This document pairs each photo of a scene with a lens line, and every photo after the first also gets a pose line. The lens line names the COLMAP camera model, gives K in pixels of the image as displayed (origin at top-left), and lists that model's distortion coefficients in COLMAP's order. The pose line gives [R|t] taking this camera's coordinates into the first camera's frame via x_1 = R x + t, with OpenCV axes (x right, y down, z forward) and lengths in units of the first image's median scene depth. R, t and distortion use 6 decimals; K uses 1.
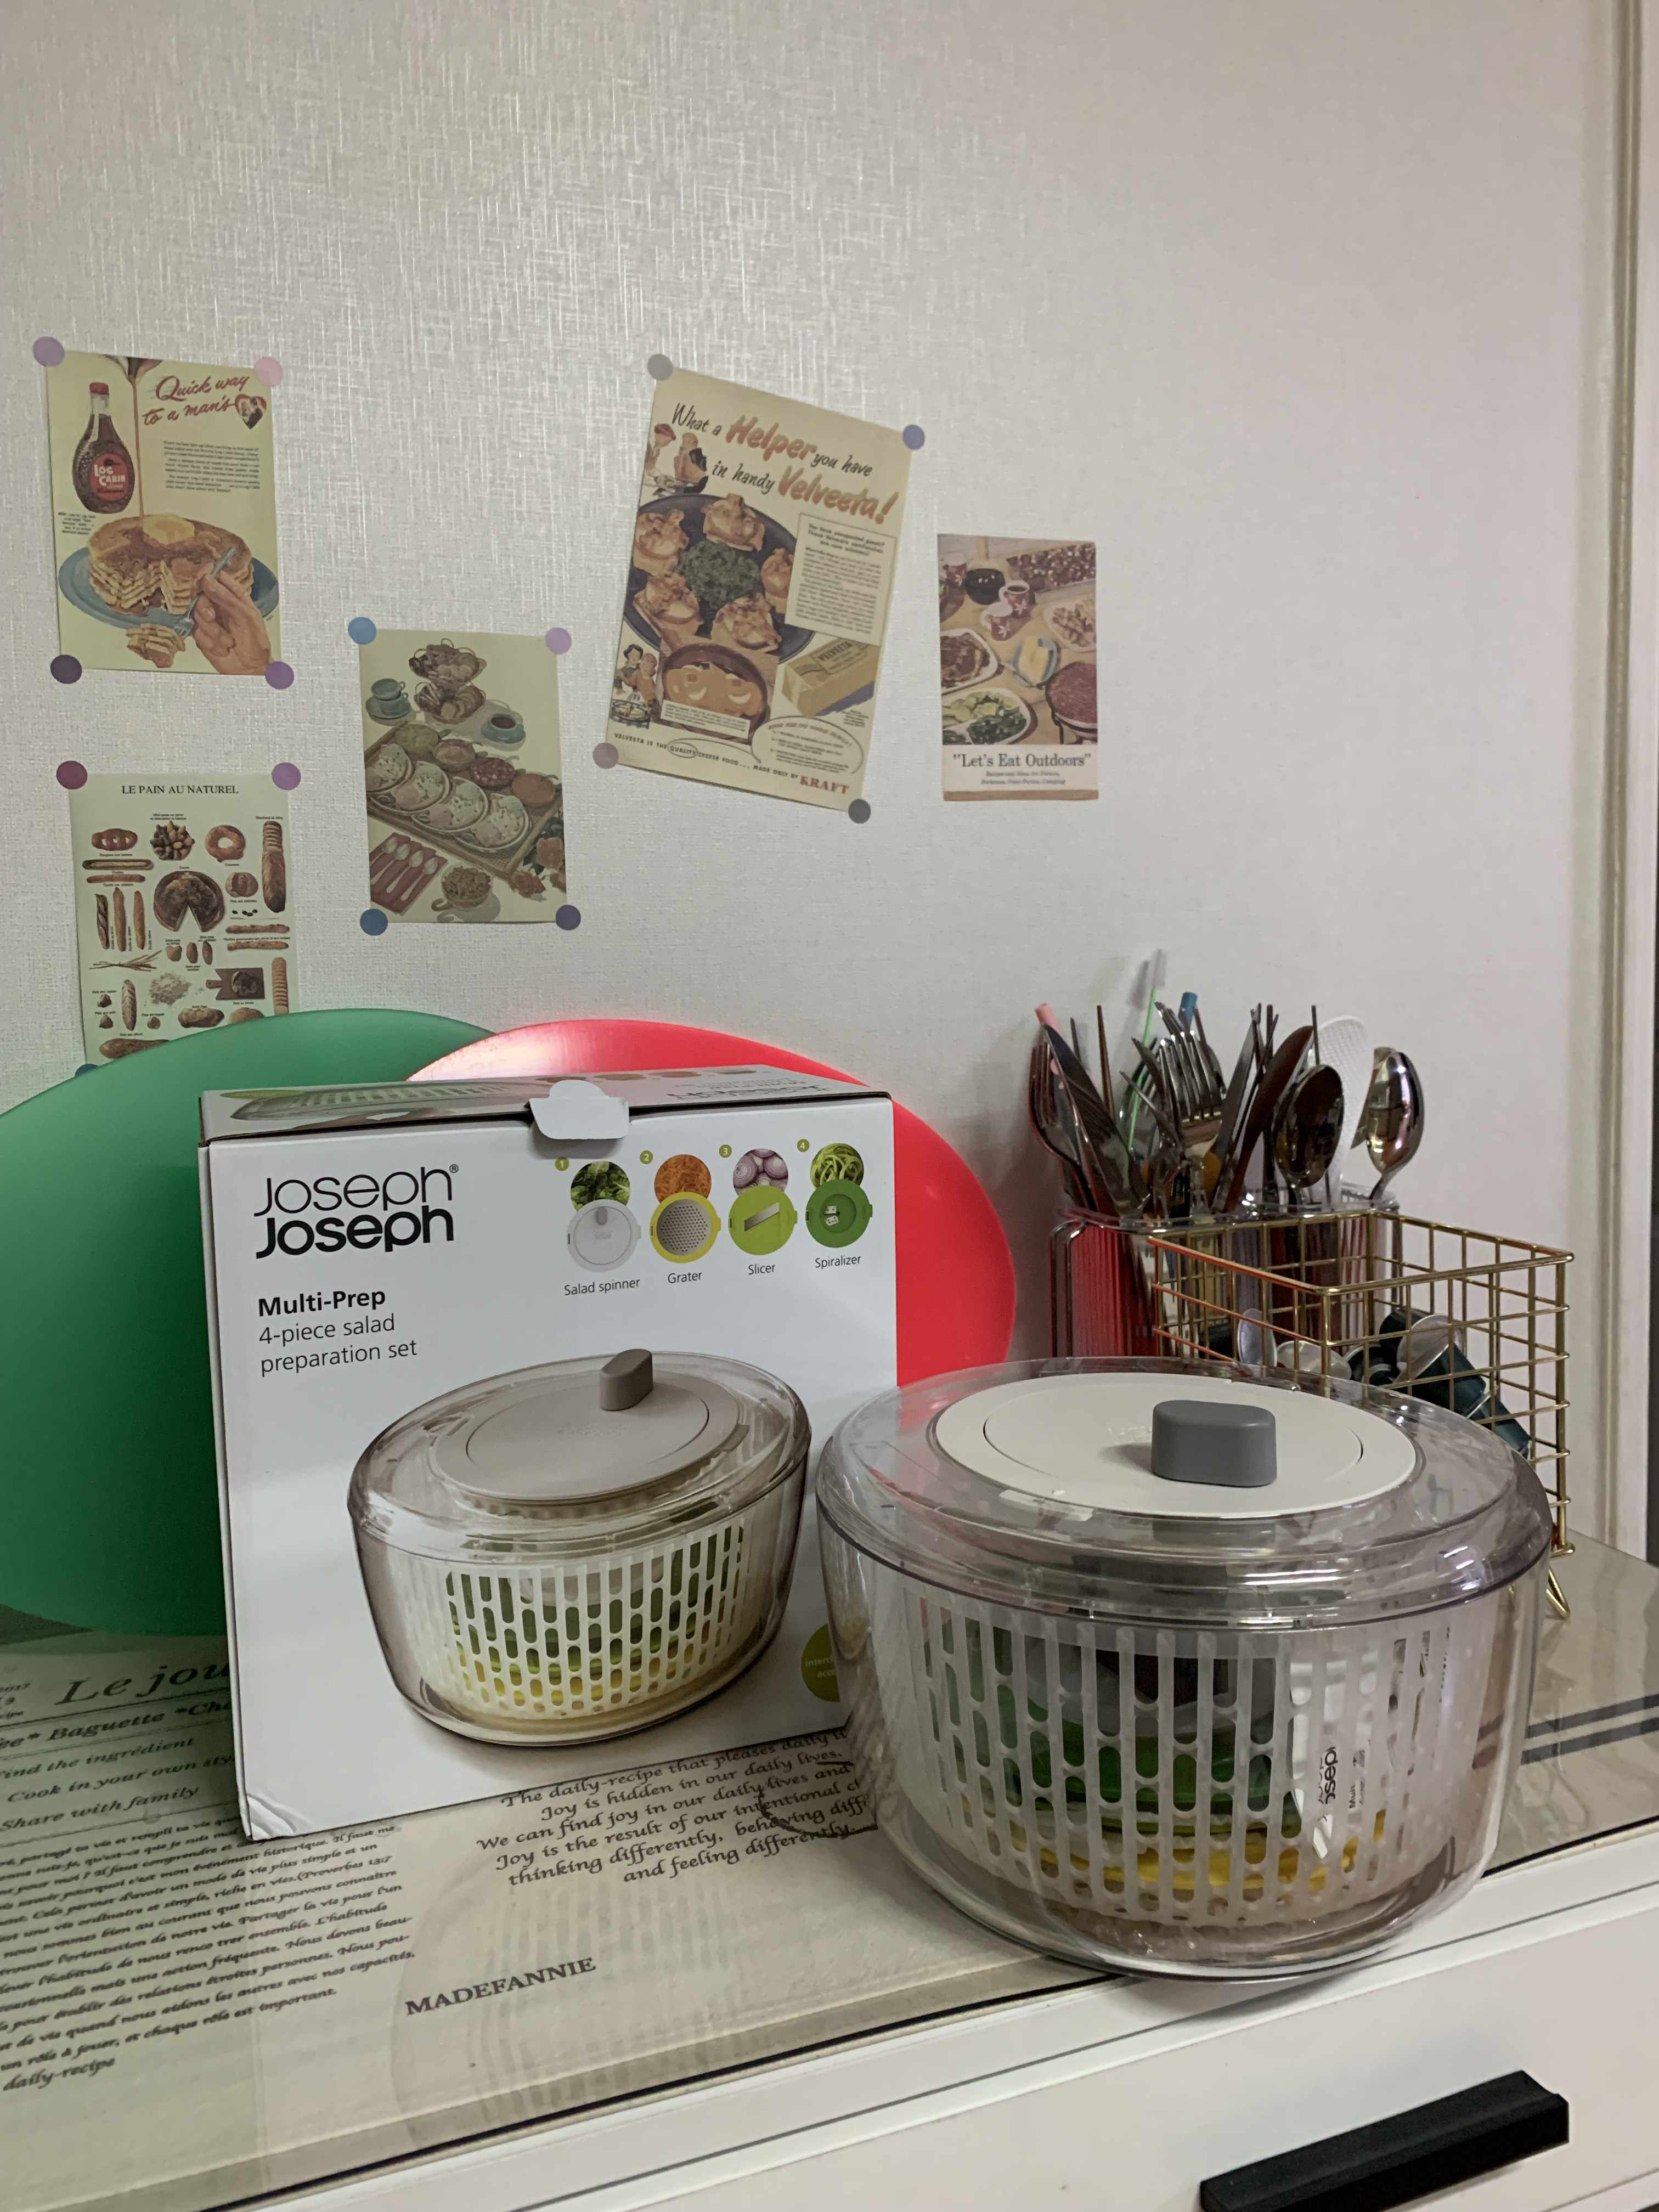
lens RADIAL K [[1673.1, 0, 822.7], [0, 1673.1, 1096.1], [0, 0, 1]] dist [-0.042958, 0.035836]
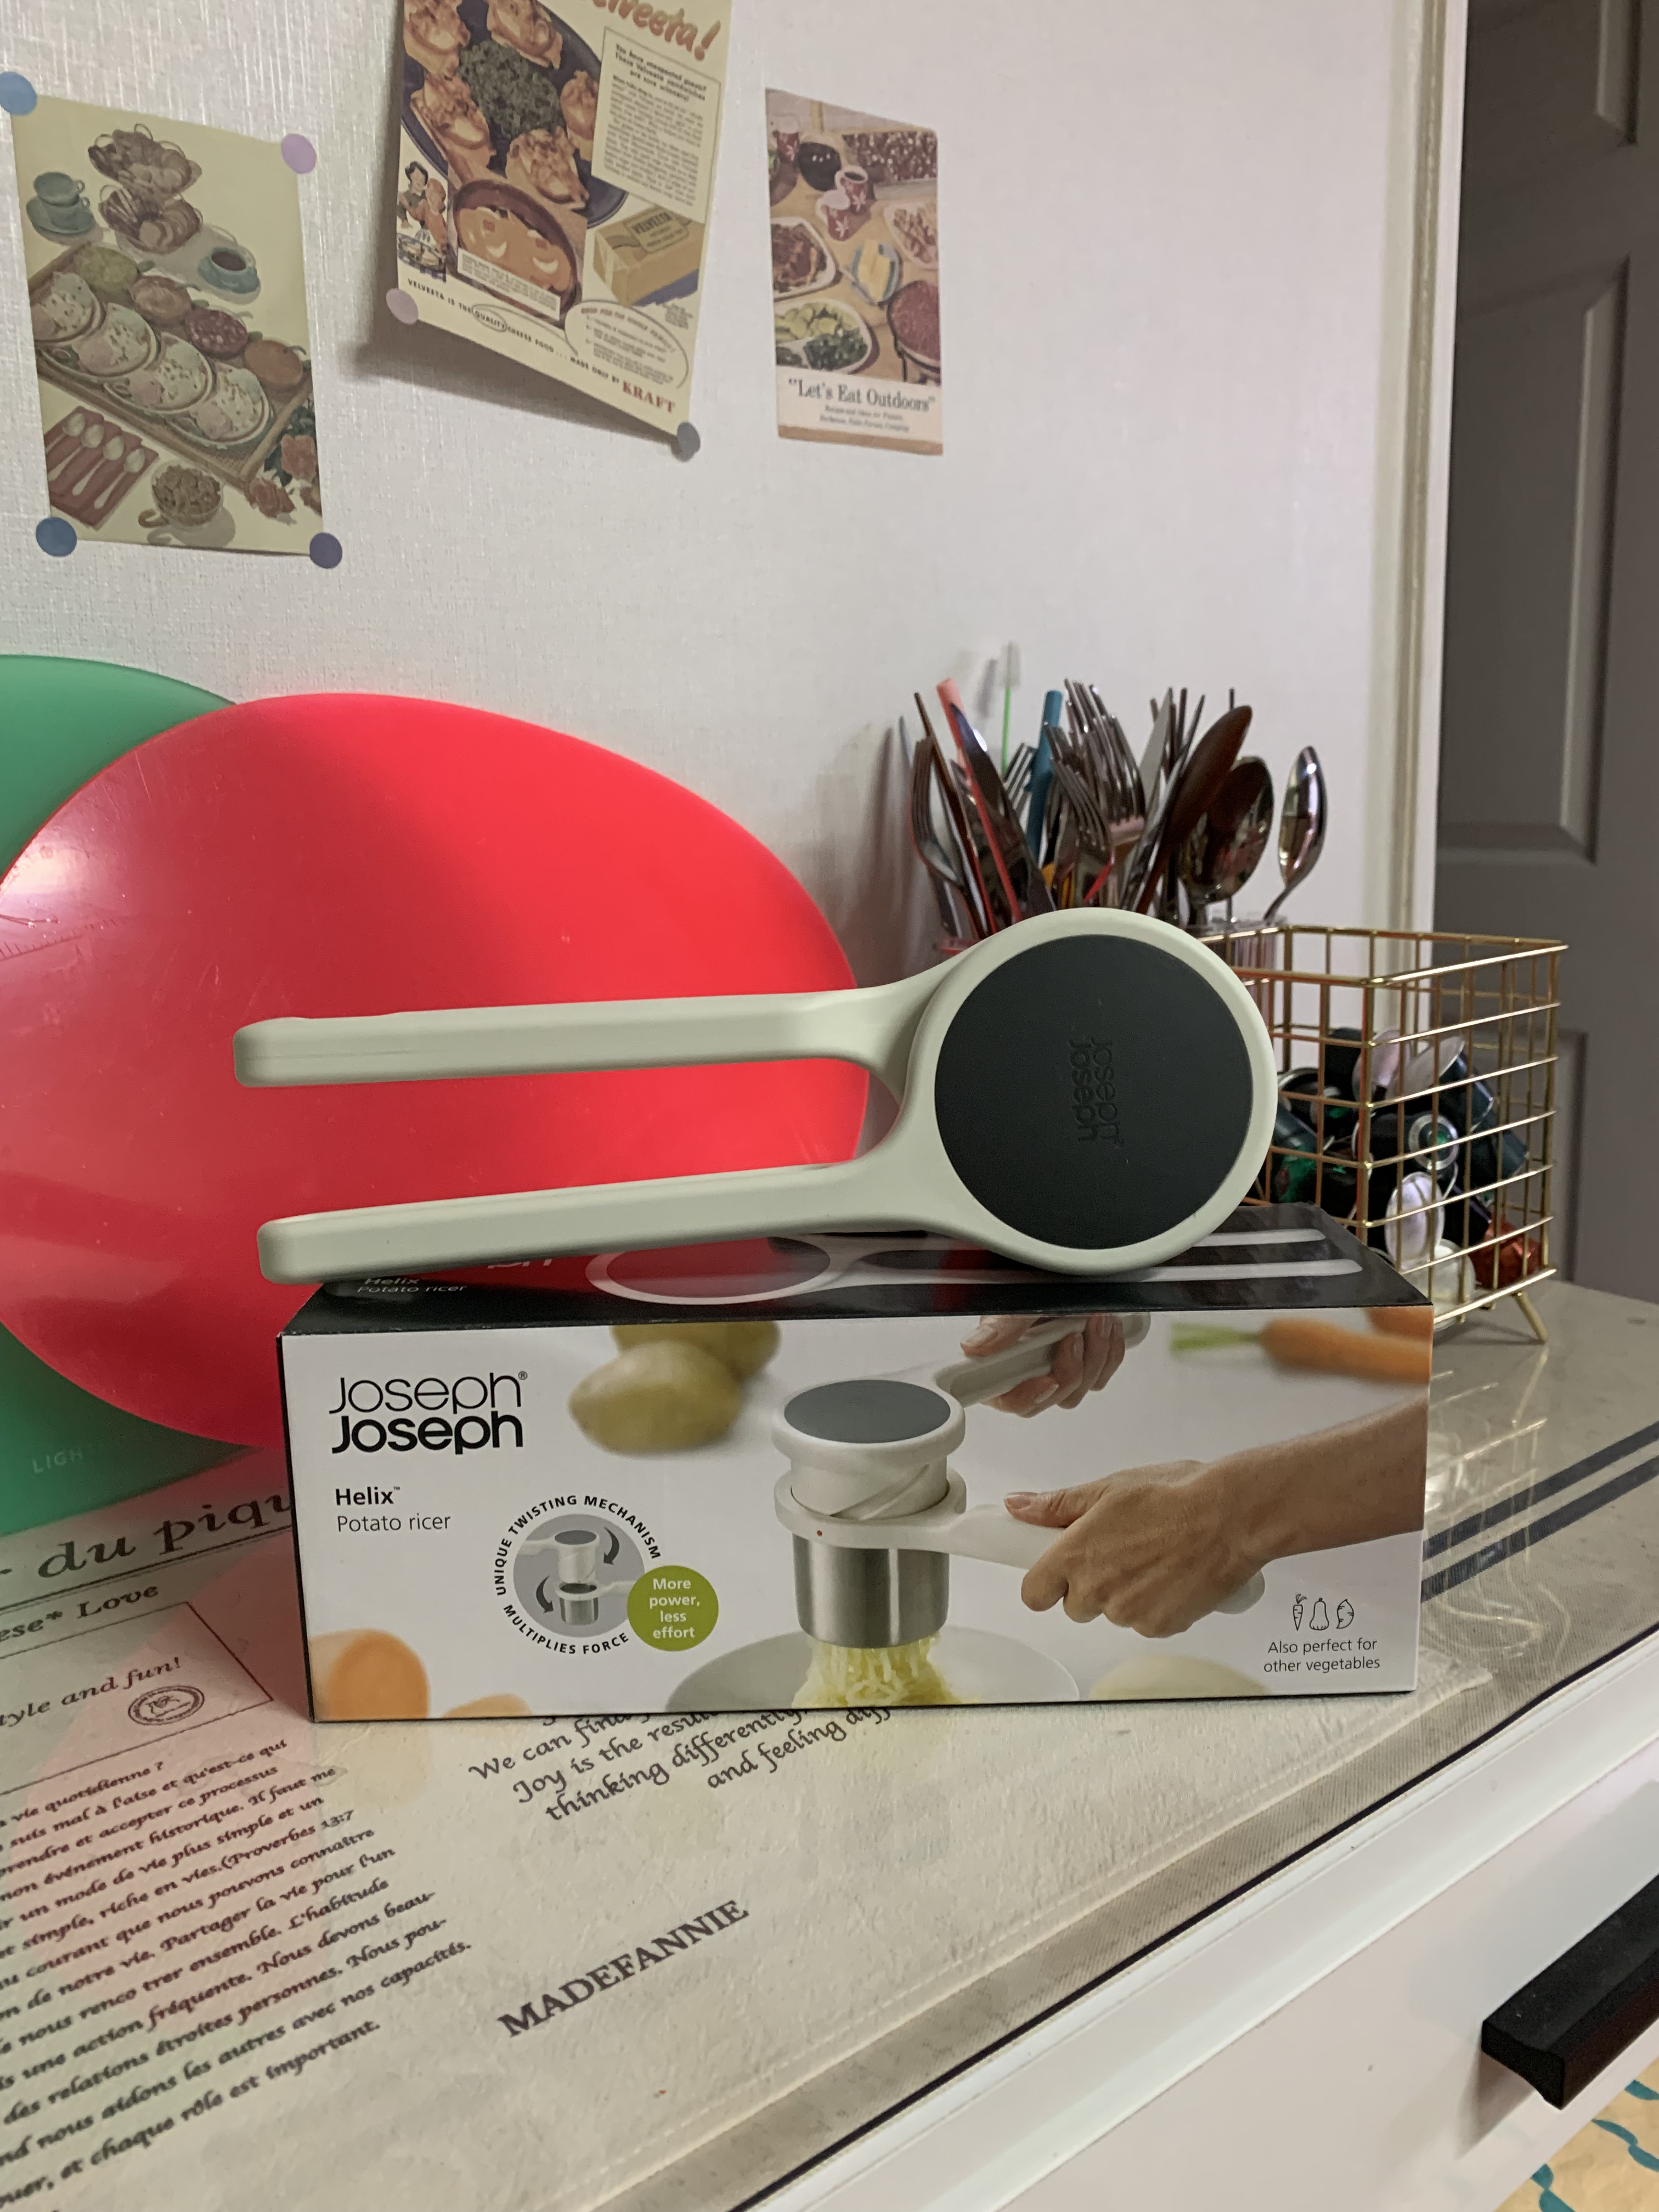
lens RADIAL K [[1673.1, 0, 770.3], [0, 1673.1, 1123.7], [0, 0, 1]] dist [-0.042958, 0.035836]
pose [[0.956061, -0.052522, 0.288426, -0.191682], [0.025886, 0.995102, 0.095401, 0.080968], [-0.292024, -0.083743, 0.952738, 0.223637]]
